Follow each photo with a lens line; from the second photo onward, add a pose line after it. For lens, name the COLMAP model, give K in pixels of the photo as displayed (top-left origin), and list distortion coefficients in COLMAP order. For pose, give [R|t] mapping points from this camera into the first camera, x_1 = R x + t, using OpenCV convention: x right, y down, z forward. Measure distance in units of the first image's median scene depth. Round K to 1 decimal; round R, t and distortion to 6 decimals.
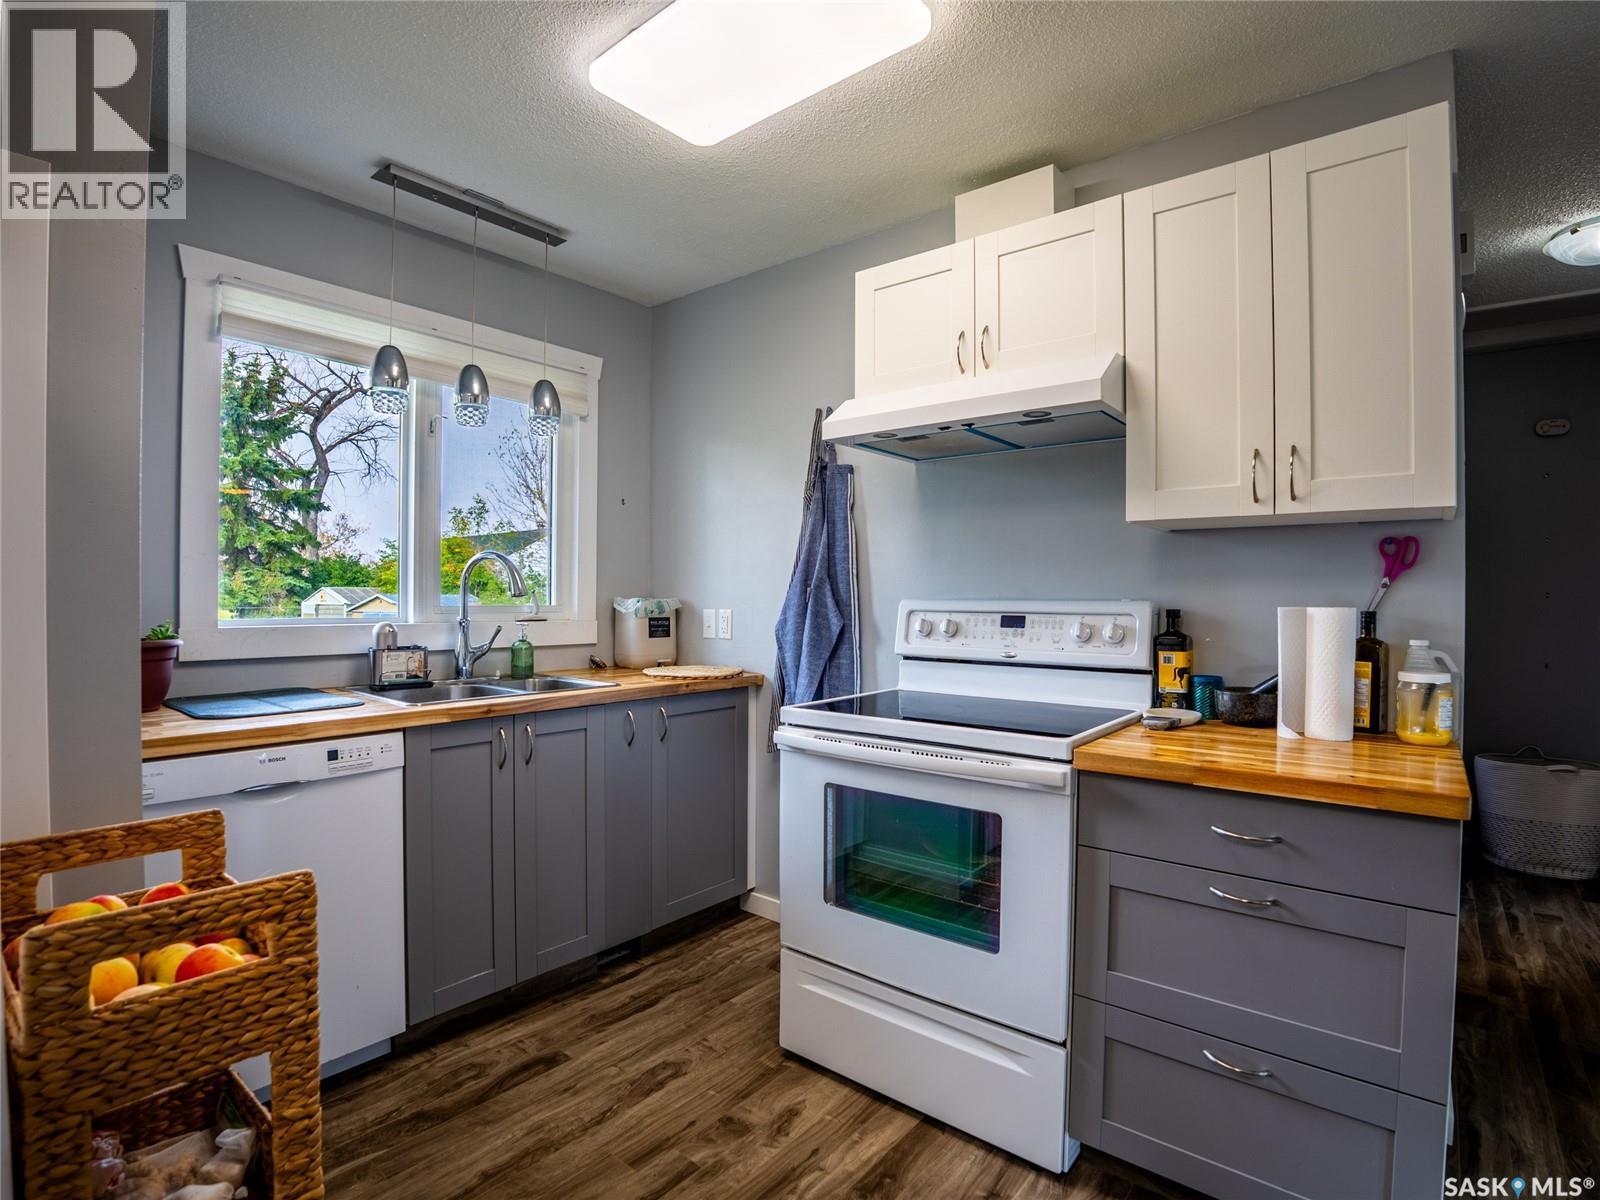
lens RADIAL K [[794.2, 0, 800.0], [0, 794.2, 600.0], [0, 0, 1]] dist [-0.072494, 0.014552]
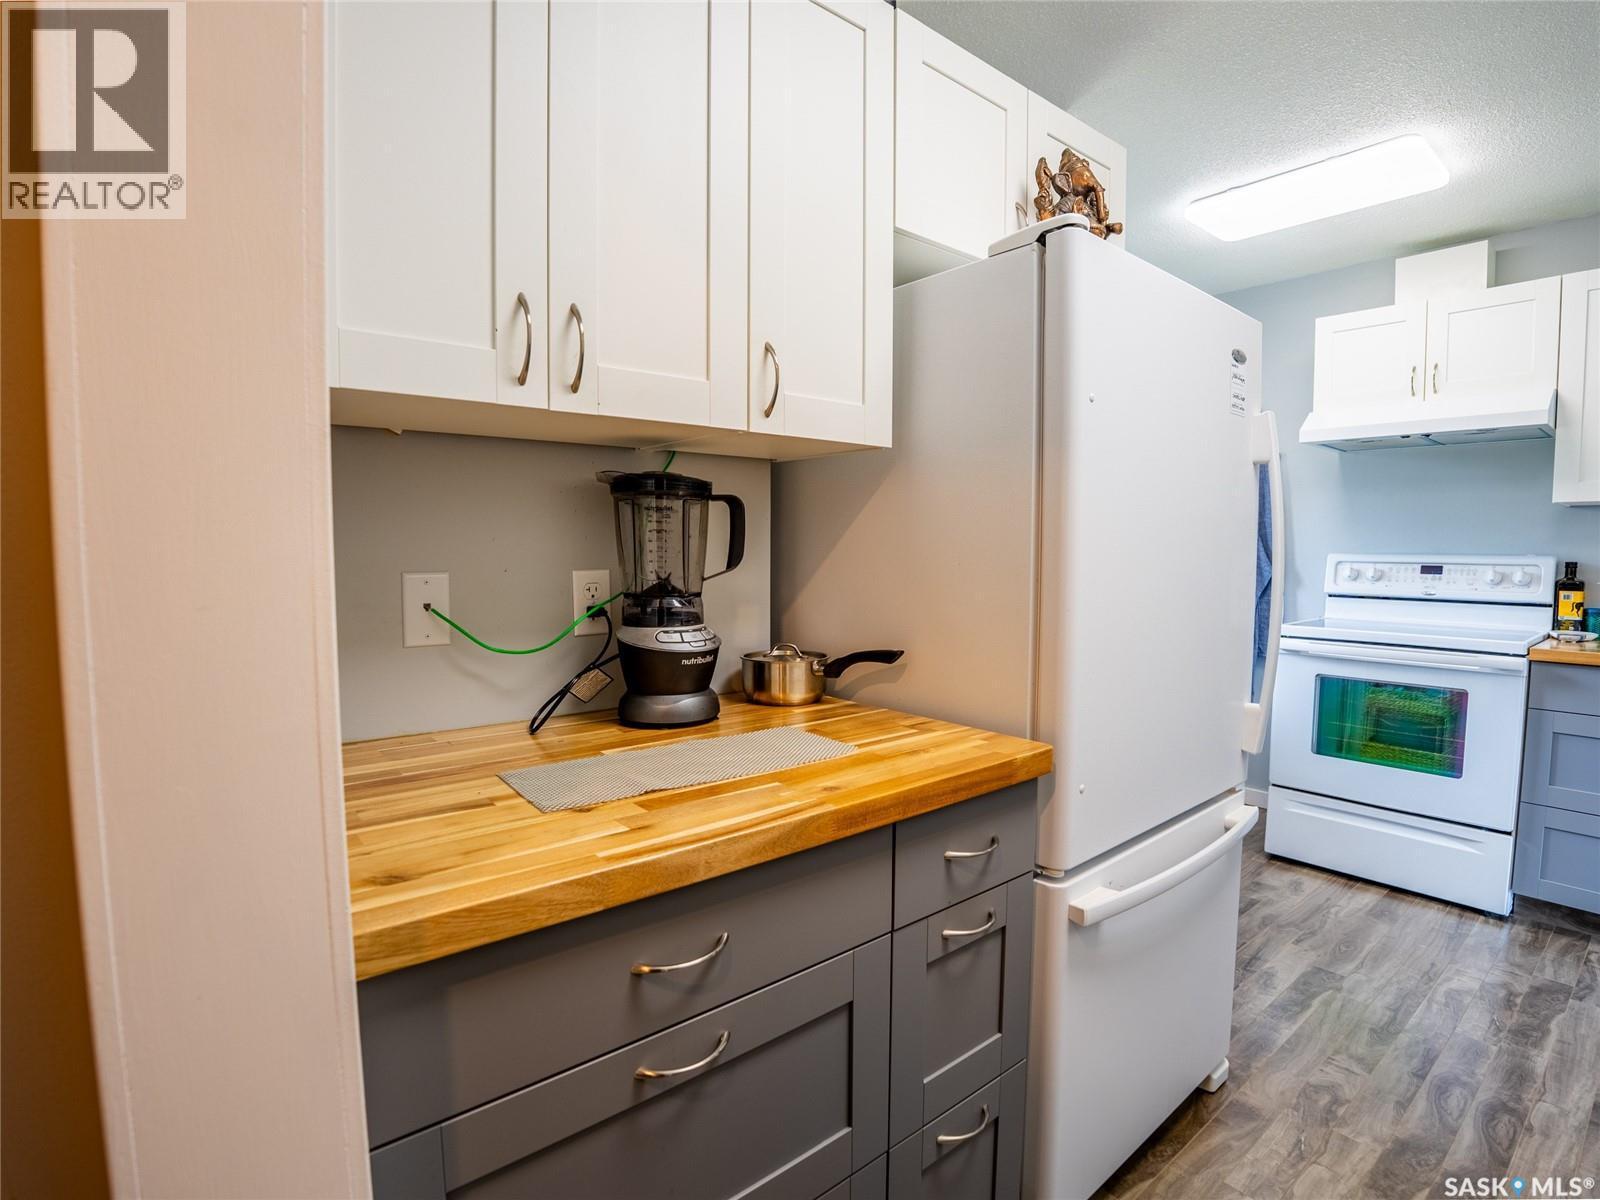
lens RADIAL K [[794.2, 0, 800.0], [0, 794.2, 600.0], [0, 0, 1]] dist [-0.072494, 0.014552]
pose [[0.978204, 0.012857, -0.207246, -0.618258], [-0.000080, 0.998105, 0.061539, -0.002542], [0.207645, -0.060181, 0.976351, -0.626206]]
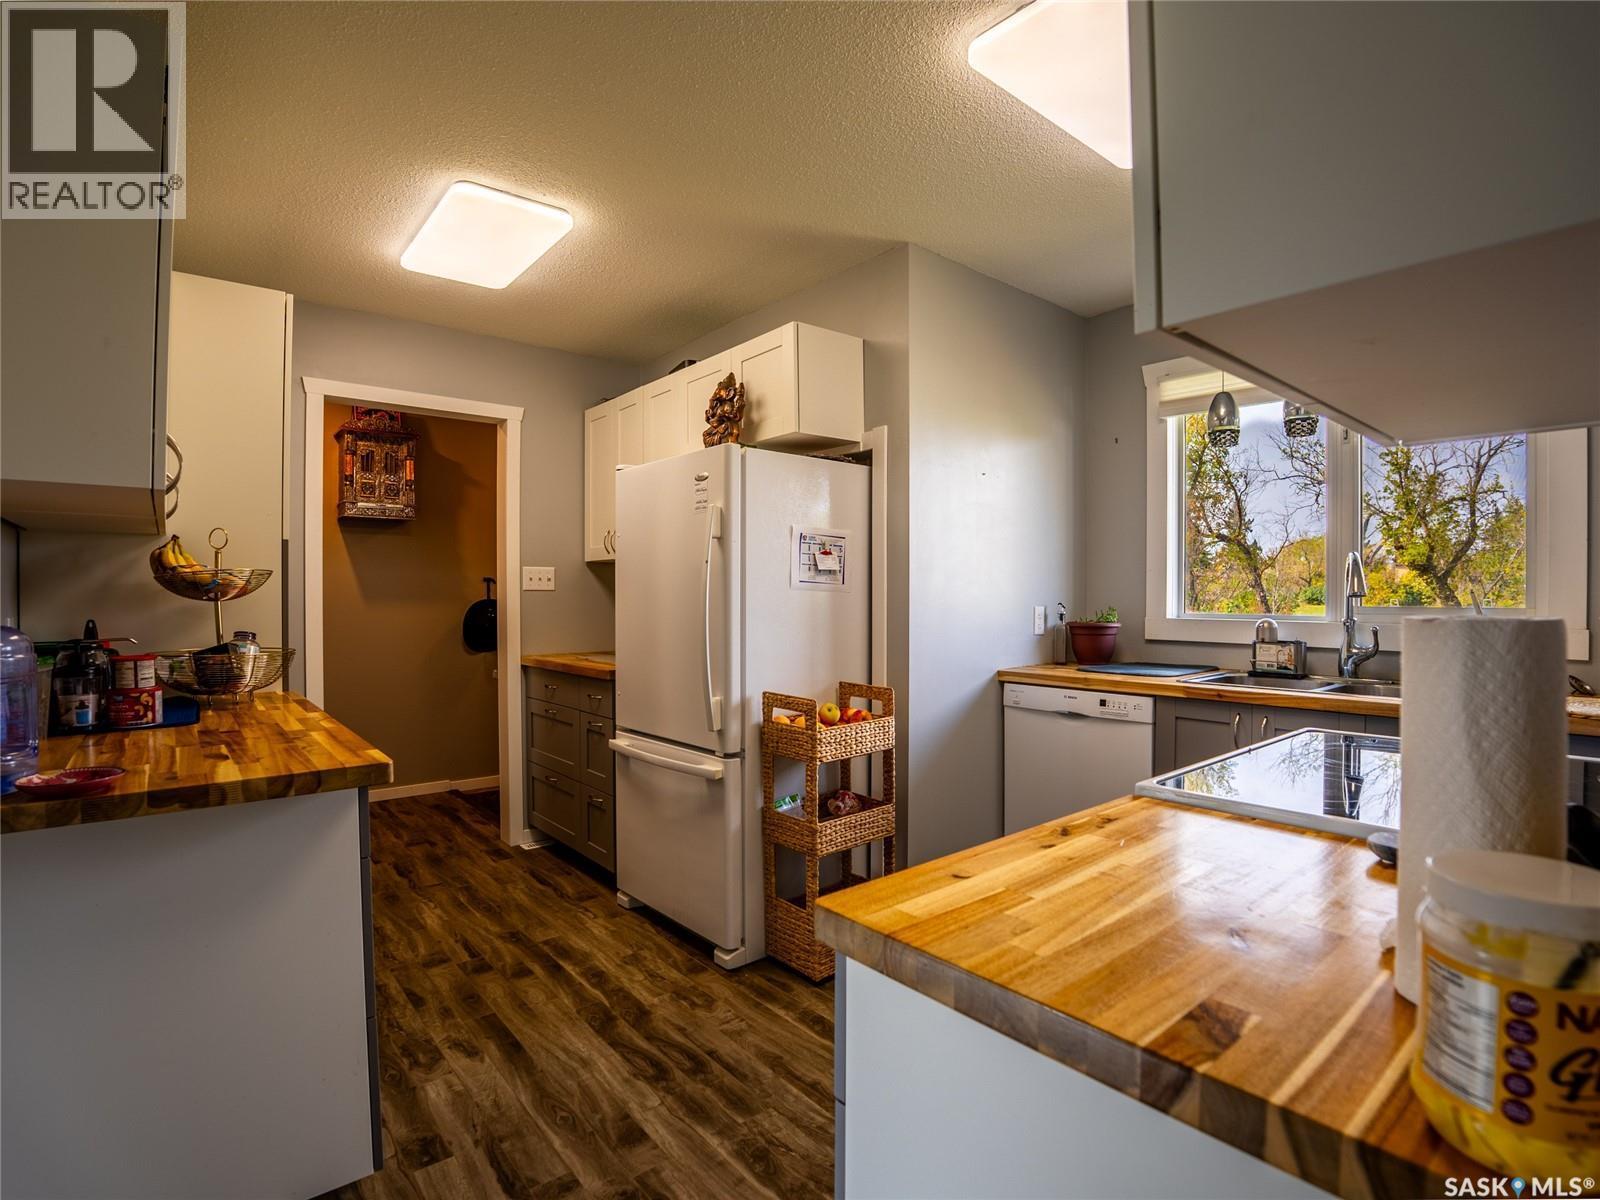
lens RADIAL K [[794.2, 0, 800.0], [0, 794.2, 600.0], [0, 0, 1]] dist [-0.072494, 0.014552]
pose [[-0.190231, 0.003596, -0.981733, 0.919319], [-0.007393, 0.999960, 0.005095, -0.000411], [0.981712, 0.008227, -0.190197, 0.662878]]
